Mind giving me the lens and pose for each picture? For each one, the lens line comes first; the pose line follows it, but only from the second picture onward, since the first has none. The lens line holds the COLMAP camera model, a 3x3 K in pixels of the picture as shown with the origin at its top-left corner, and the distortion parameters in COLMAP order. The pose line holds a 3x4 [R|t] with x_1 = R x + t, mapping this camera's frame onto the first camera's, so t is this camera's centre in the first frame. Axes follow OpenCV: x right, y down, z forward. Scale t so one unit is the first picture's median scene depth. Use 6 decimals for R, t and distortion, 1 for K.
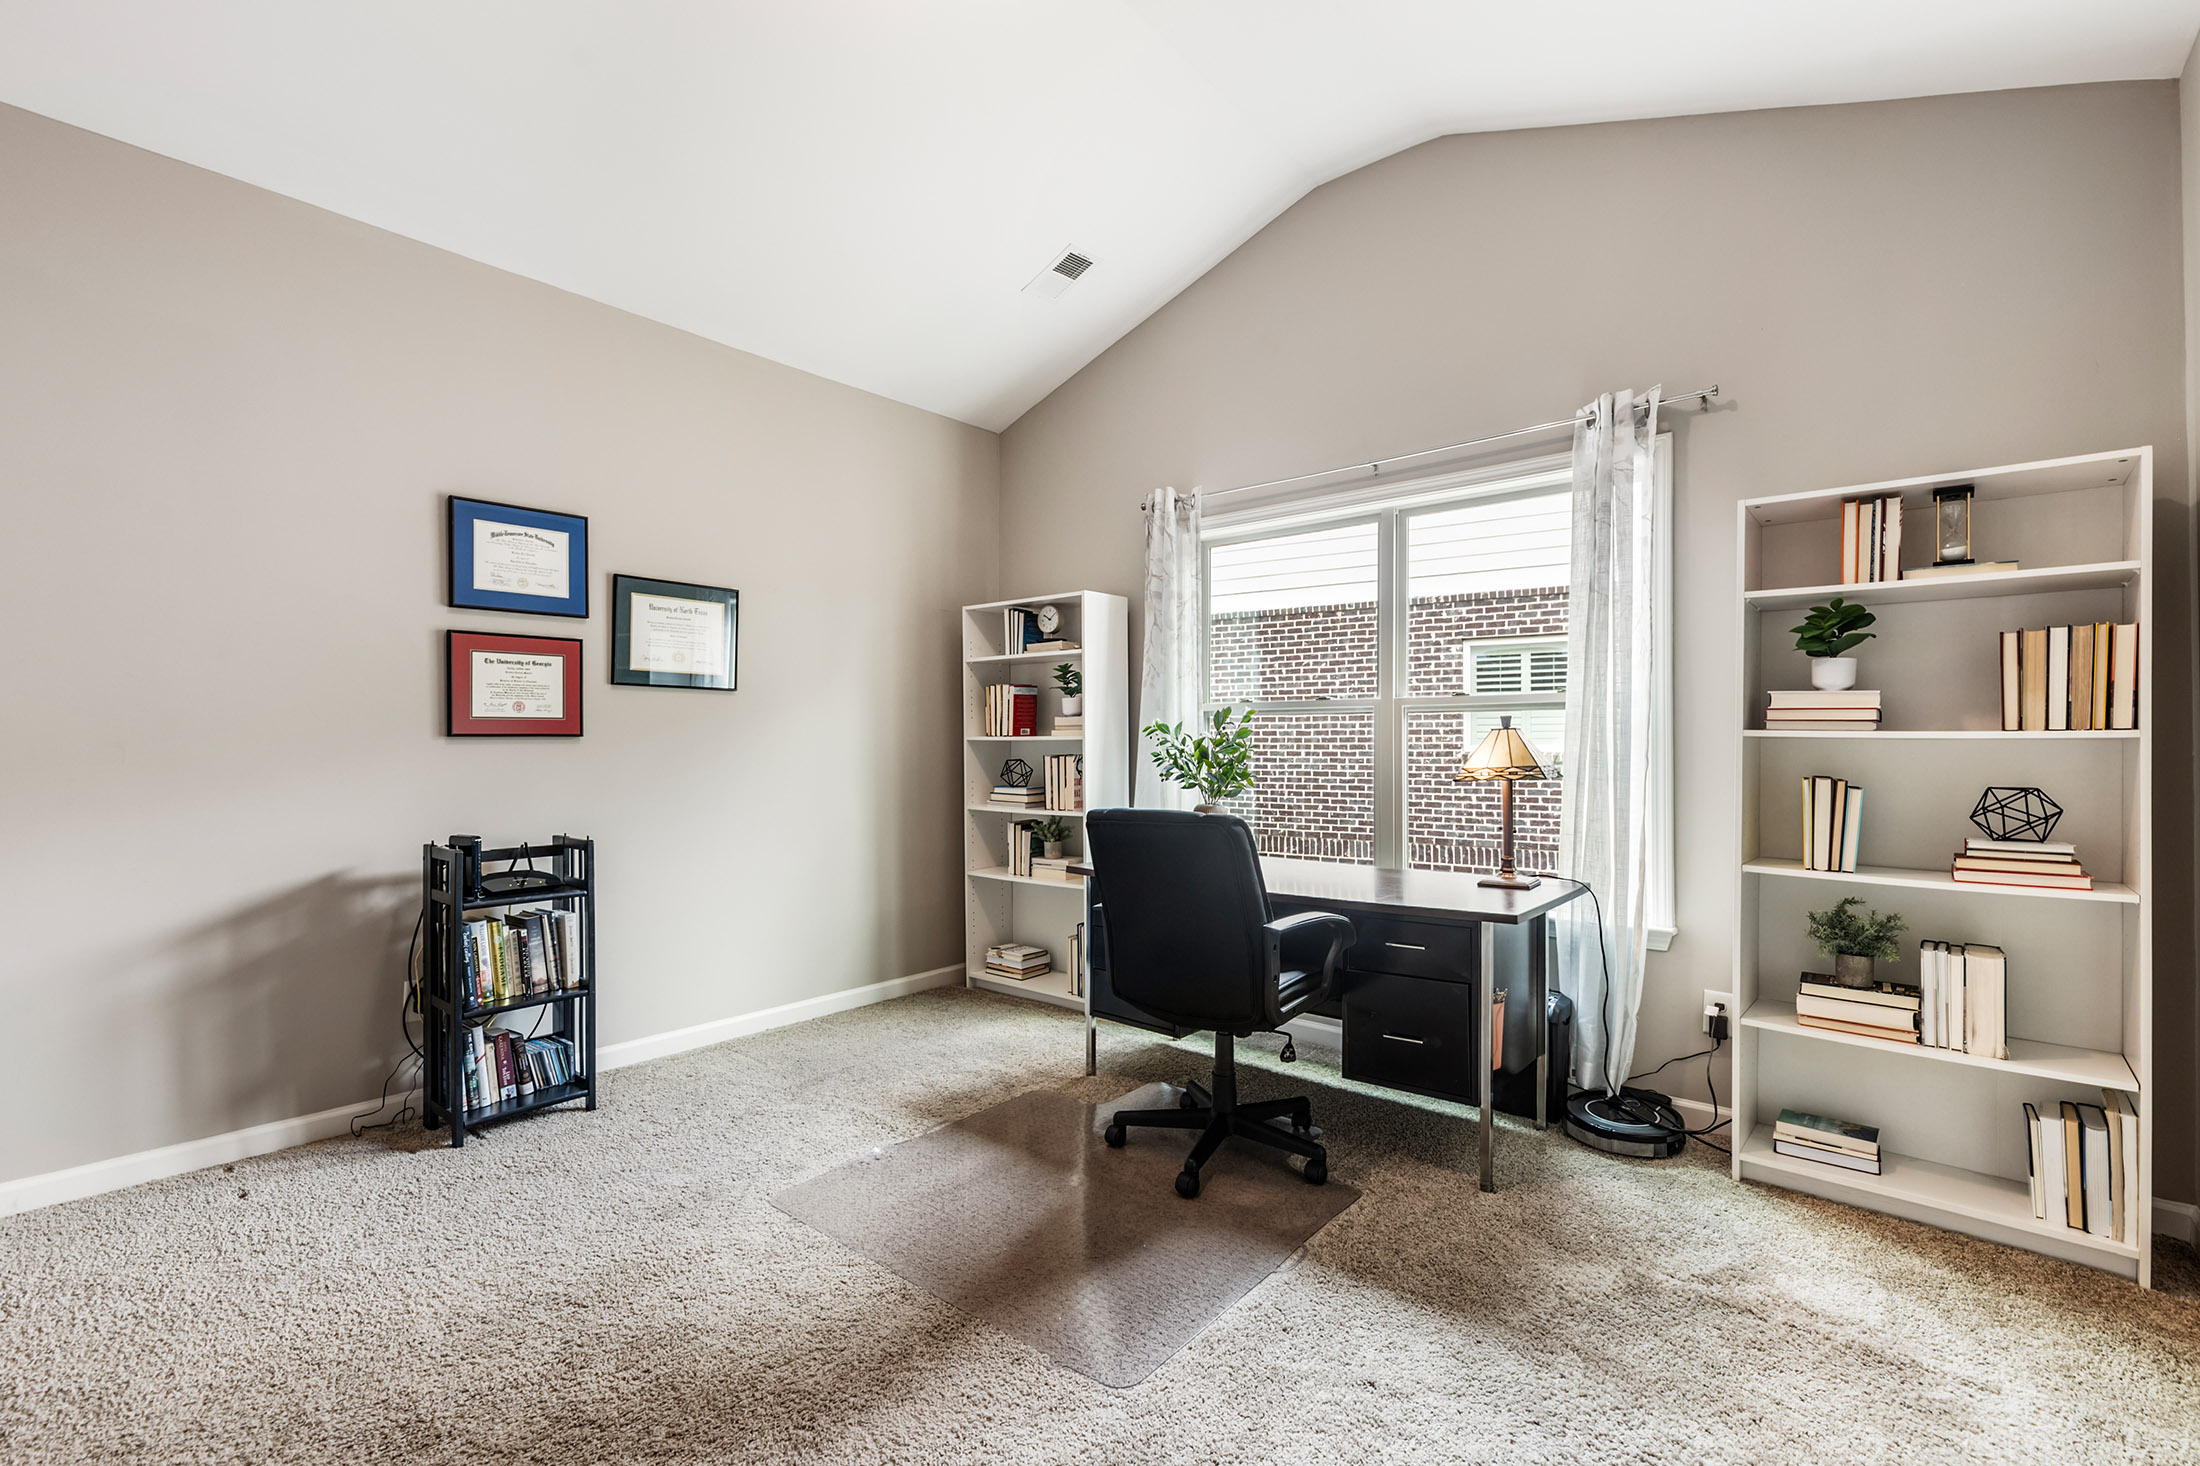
lens RADIAL K [[968.7, 0, 1107.5], [0, 968.7, 735.5], [0, 0, 1]] dist [0.001418, -0.000588]
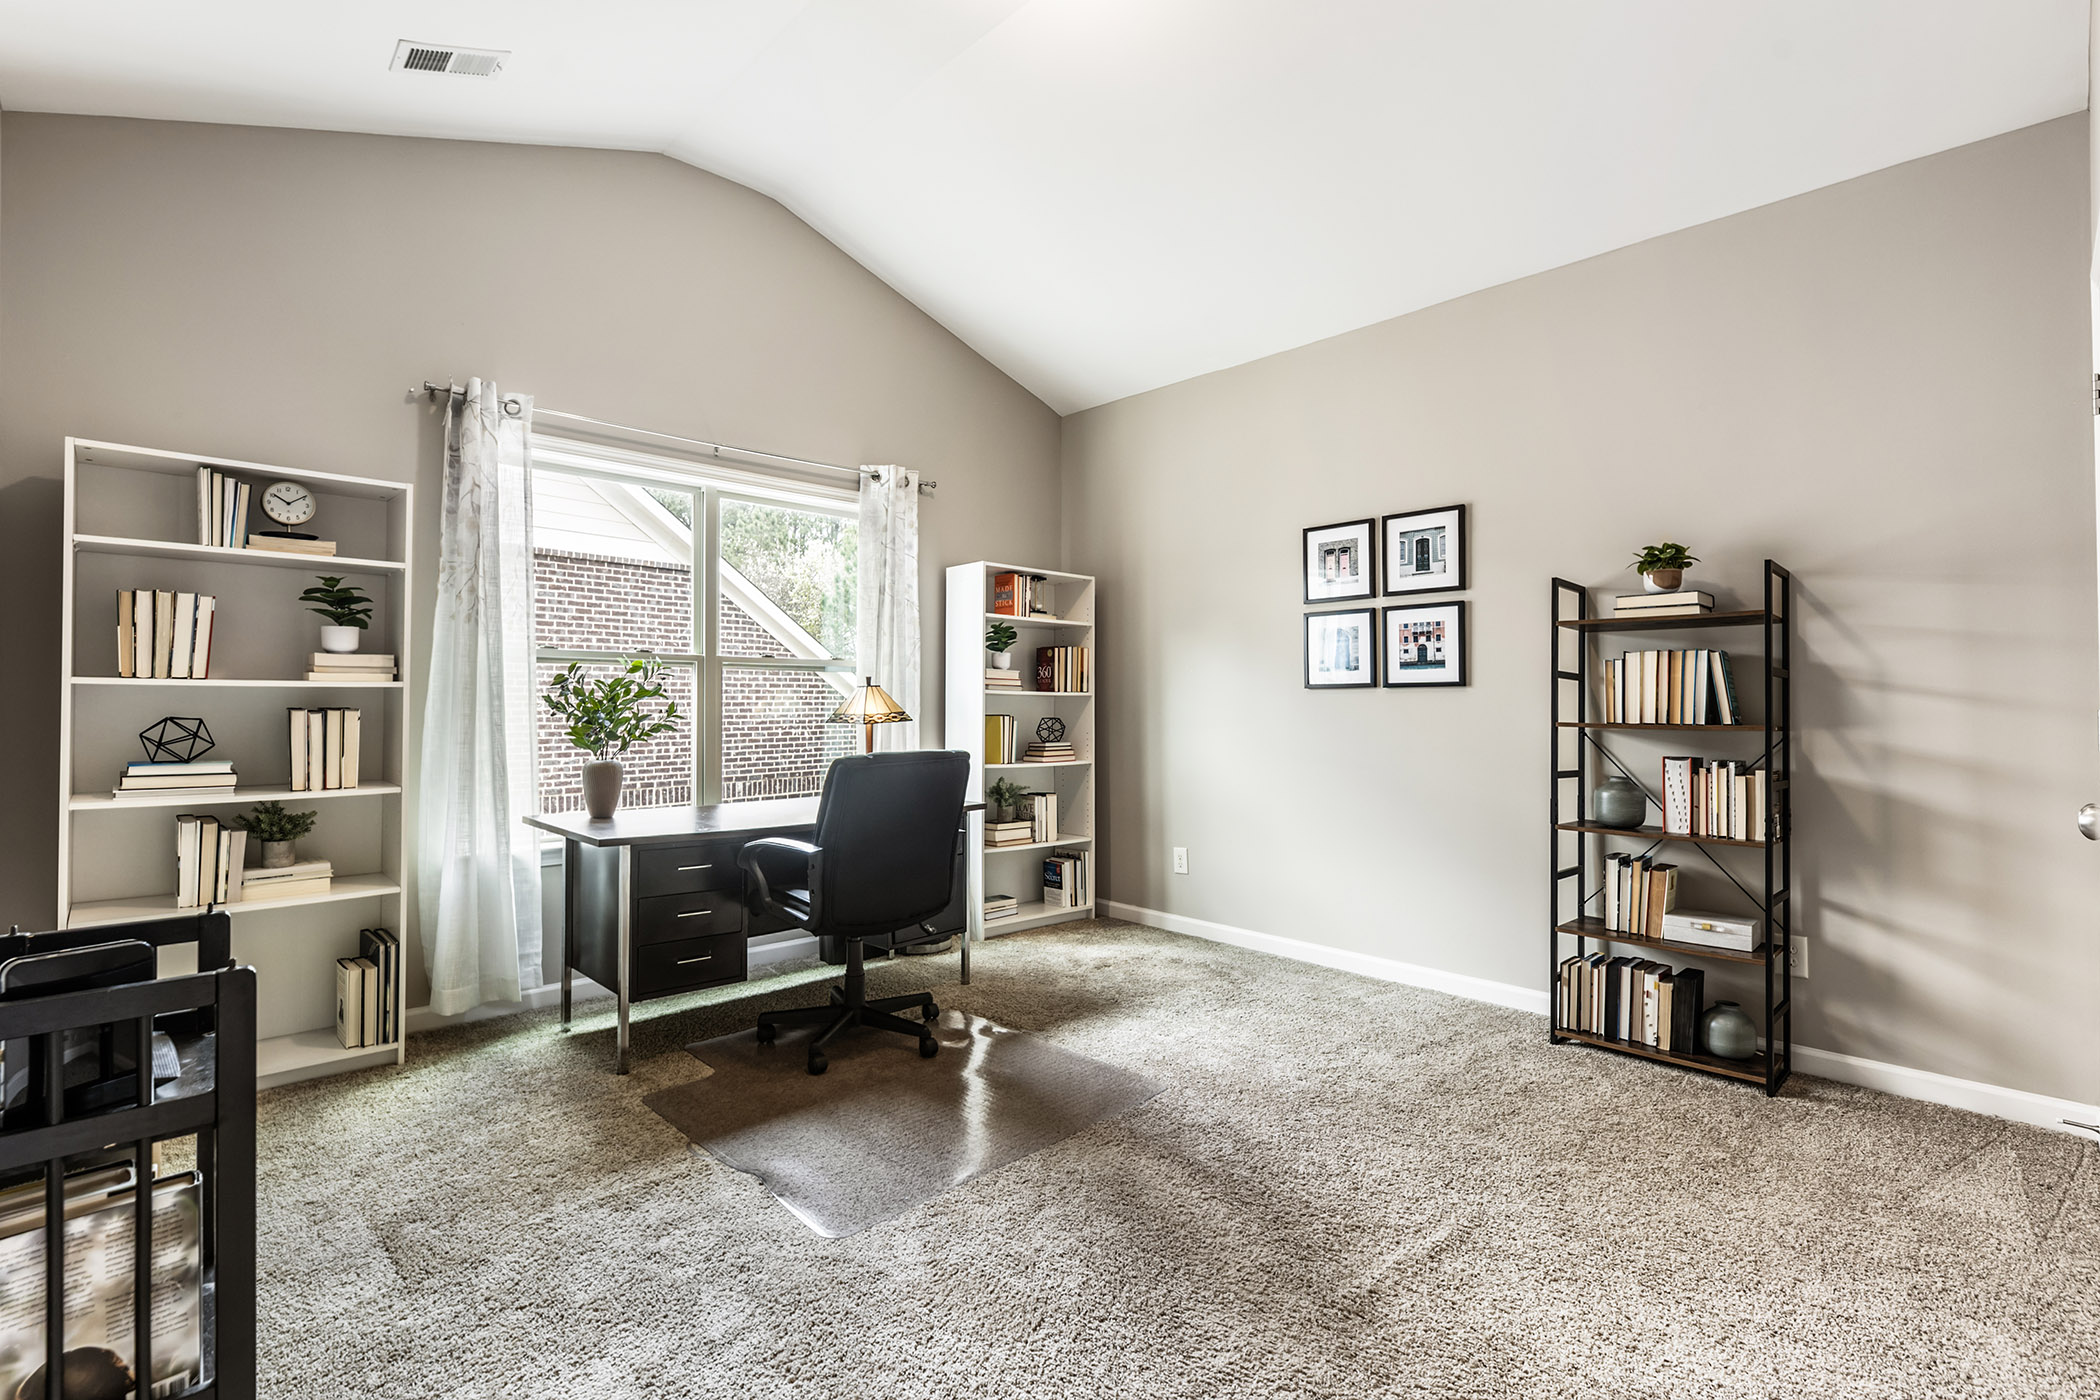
lens RADIAL K [[924.7, 0, 1057.6], [0, 924.7, 703.0], [0, 0, 1]] dist [0.001418, -0.000588]
pose [[0.114670, -0.002190, 0.993401, -0.766648], [-0.012069, 0.999921, 0.003598, 0.008608], [-0.993330, -0.012401, 0.114634, 0.498742]]
